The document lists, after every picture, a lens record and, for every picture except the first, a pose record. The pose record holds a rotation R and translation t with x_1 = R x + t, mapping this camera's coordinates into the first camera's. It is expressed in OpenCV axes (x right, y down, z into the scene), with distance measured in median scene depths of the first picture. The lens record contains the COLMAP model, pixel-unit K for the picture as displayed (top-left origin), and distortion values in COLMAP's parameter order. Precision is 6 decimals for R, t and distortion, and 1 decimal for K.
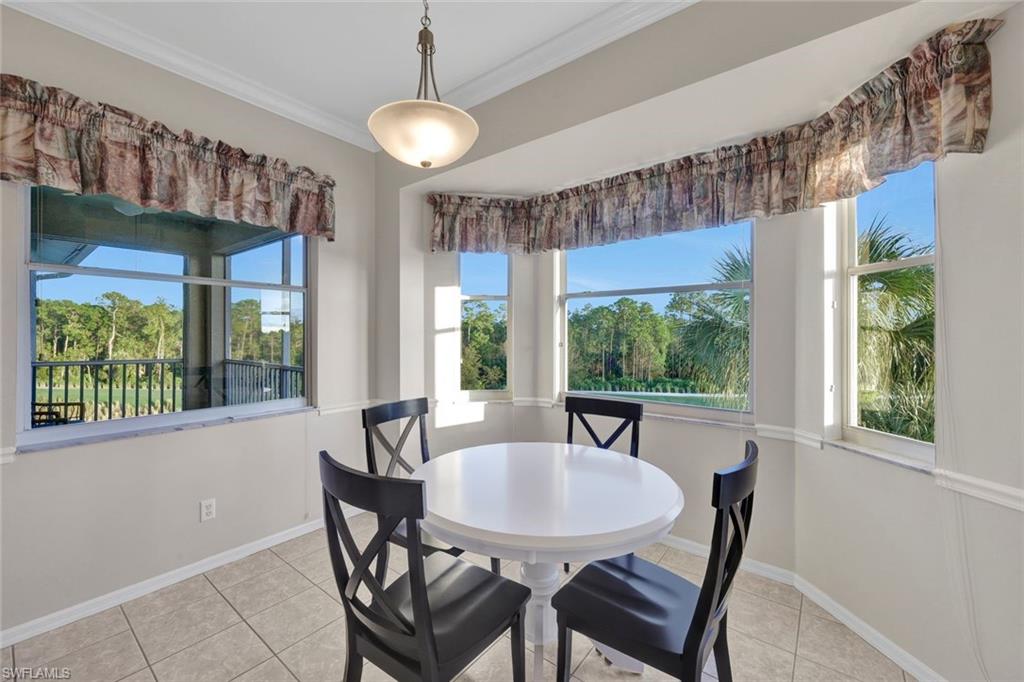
lens RADIAL K [[413.3, 0, 515.1], [0, 413.3, 334.2], [0, 0, 1]] dist [0.002270, 0.000382]
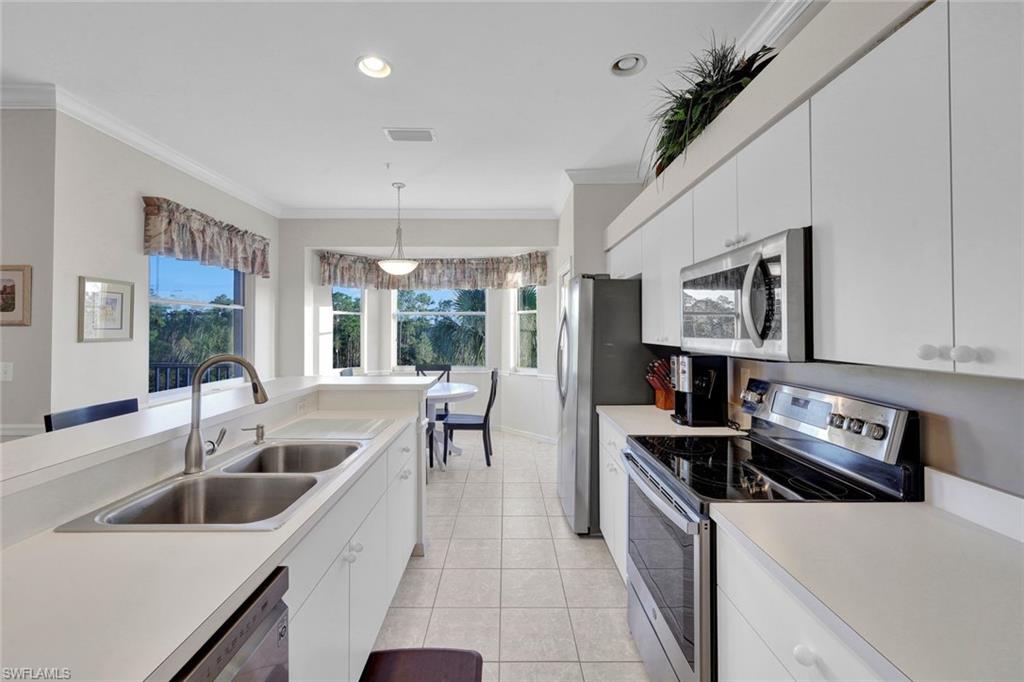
lens RADIAL K [[422.2, 0, 513.1], [0, 422.2, 327.7], [0, 0, 1]] dist [0.001825, 0.000217]
pose [[0.780635, 0.001485, 0.624986, -0.658029], [-0.000104, 0.999997, -0.002246, -0.026624], [-0.624988, 0.001689, 0.780633, -0.797764]]
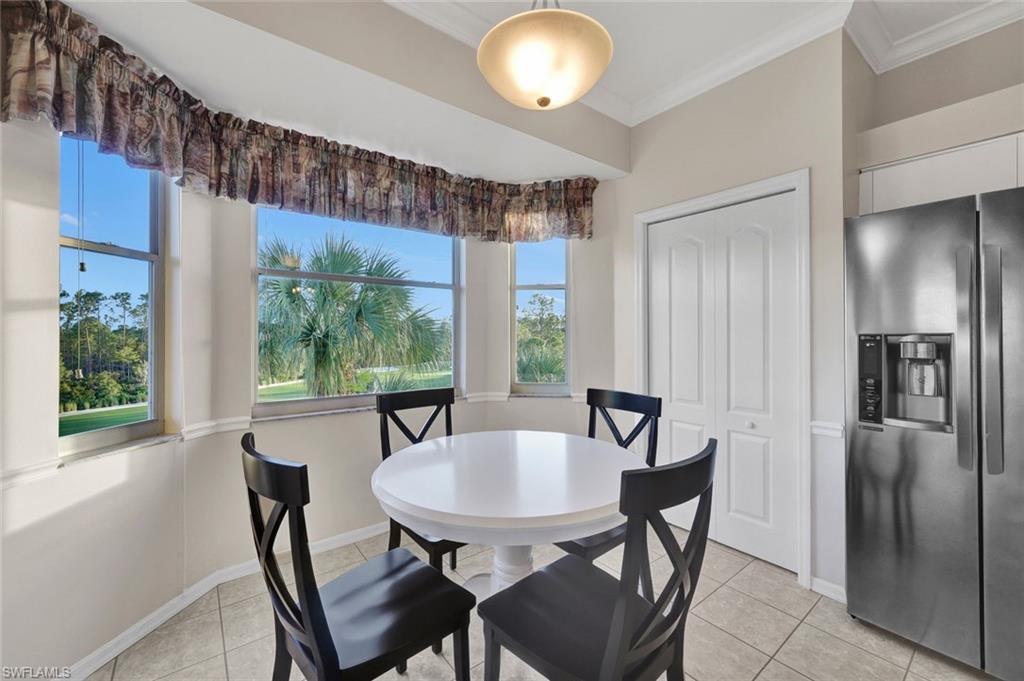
lens RADIAL K [[413.3, 0, 504.3], [0, 413.3, 334.5], [0, 0, 1]] dist [-0.000908, -0.000316]
pose [[0.239365, -0.001053, 0.970929, -0.487173], [0.001944, 0.999998, 0.000605, 0.019889], [-0.970928, 0.001742, 0.239367, 0.421148]]
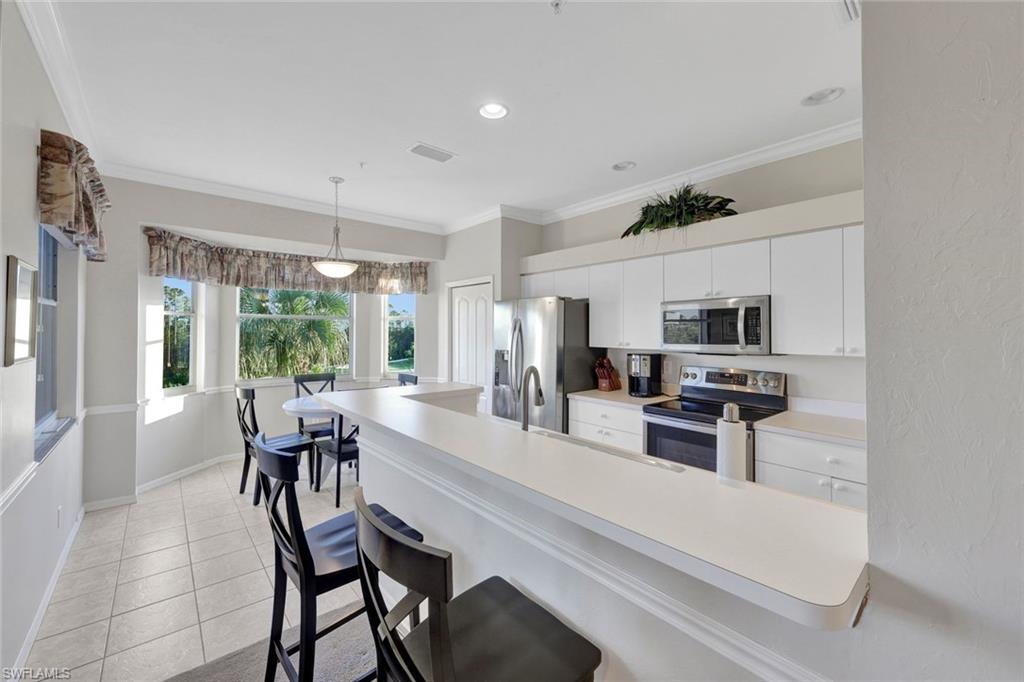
lens RADIAL K [[422.2, 0, 513.1], [0, 422.2, 327.7], [0, 0, 1]] dist [0.001825, 0.000217]
pose [[0.193737, 0.009216, 0.981010, -1.211341], [-0.005998, 0.999948, -0.008209, -0.043557], [-0.981035, -0.004294, 0.193782, -0.270630]]
